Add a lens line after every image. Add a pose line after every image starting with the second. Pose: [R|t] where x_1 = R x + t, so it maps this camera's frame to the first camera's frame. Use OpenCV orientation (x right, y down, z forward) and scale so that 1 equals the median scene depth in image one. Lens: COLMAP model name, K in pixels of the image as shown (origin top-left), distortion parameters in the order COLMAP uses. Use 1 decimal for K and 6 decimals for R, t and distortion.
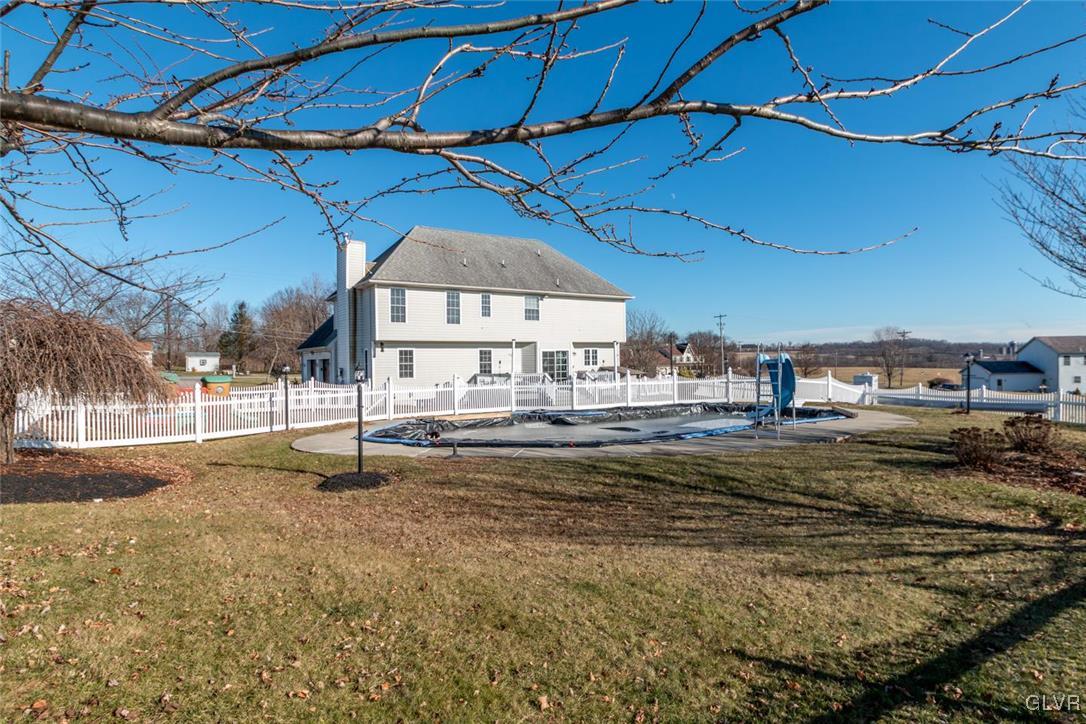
lens RADIAL K [[584.9, 0, 549.0], [0, 584.9, 365.7], [0, 0, 1]] dist [0.000857, -0.000141]
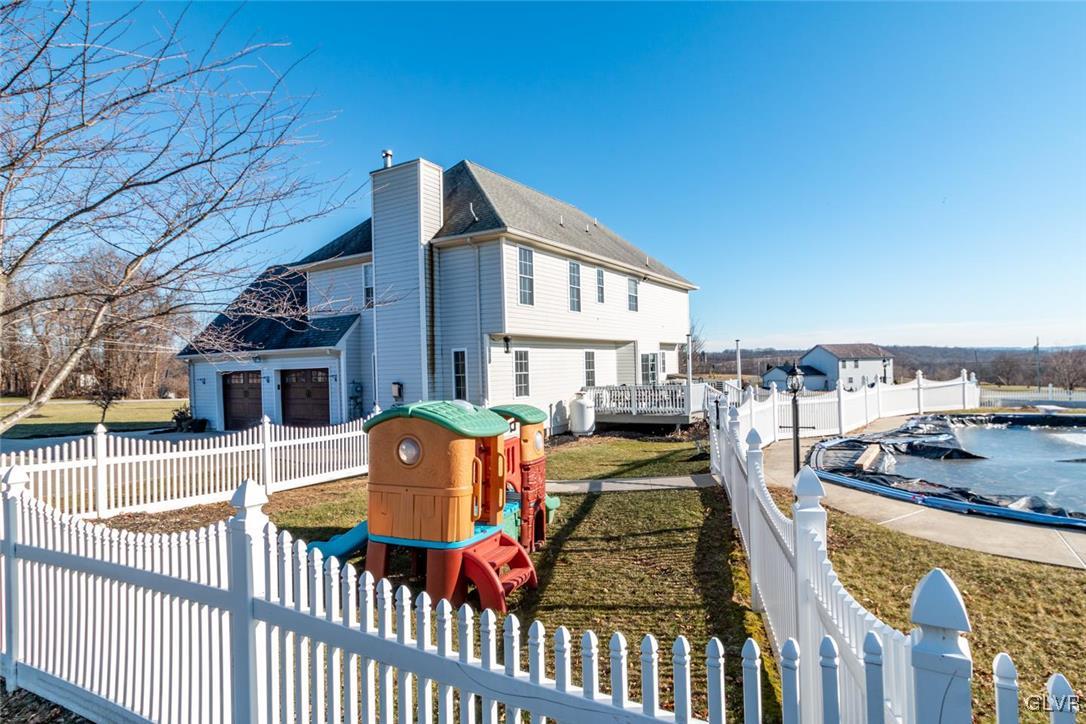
lens RADIAL K [[584.9, 0, 536.2], [0, 584.9, 362.0], [0, 0, 1]] dist [0.000857, -0.000141]
pose [[0.903519, -0.009934, 0.428433, -0.457801], [0.021336, 0.999534, -0.021820, -0.001539], [-0.428017, 0.028856, 0.903310, 0.410113]]
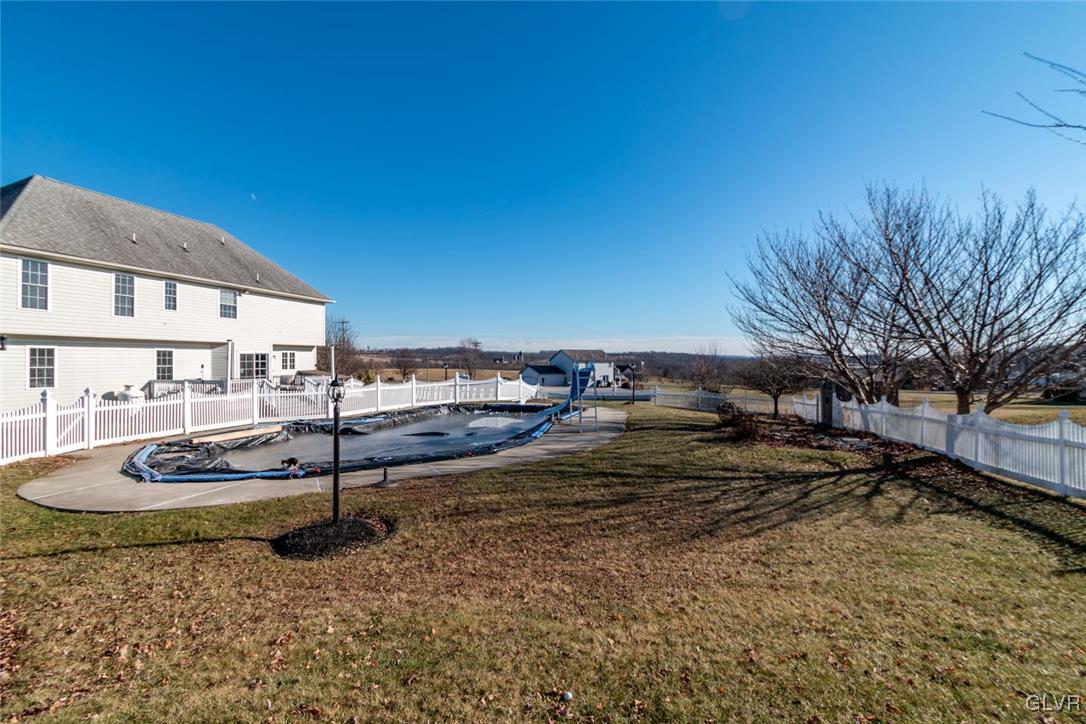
lens RADIAL K [[512.9, 0, 551.8], [0, 512.9, 360.7], [0, 0, 1]] dist [0.001234, -0.001801]
pose [[0.734490, 0.011827, 0.678516, -0.197102], [-0.003272, 0.999898, -0.013887, -0.004892], [-0.678611, 0.007980, 0.734454, 0.115363]]
